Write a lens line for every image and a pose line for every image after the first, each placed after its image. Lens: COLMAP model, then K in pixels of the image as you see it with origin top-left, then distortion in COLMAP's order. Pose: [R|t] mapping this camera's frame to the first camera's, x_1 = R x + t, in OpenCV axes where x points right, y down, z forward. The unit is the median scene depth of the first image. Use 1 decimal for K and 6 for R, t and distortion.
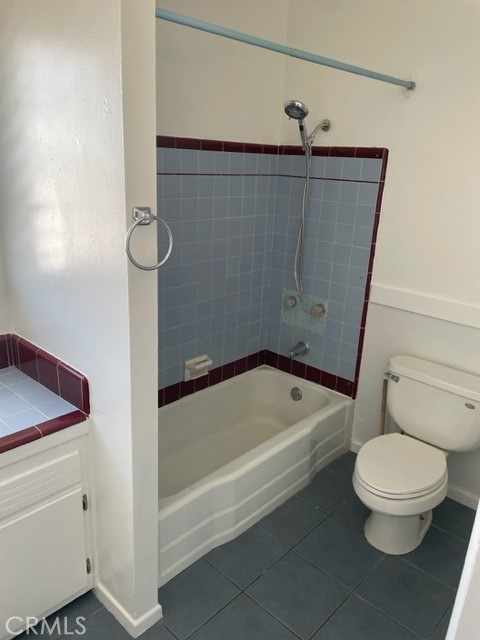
lens RADIAL K [[499.3, 0, 240.0], [0, 499.3, 320.0], [0, 0, 1]] dist [0.014058, 0.001039]
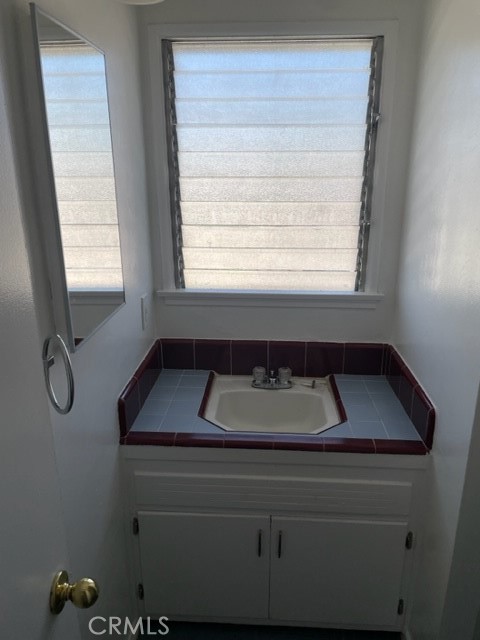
lens RADIAL K [[499.3, 0, 240.0], [0, 499.3, 320.0], [0, 0, 1]] dist [0.014058, 0.001039]
pose [[0.633045, 0.193140, -0.749634, 0.111342], [-0.212618, 0.974514, 0.071530, -0.031705], [0.744344, 0.114104, 0.657976, 0.119810]]
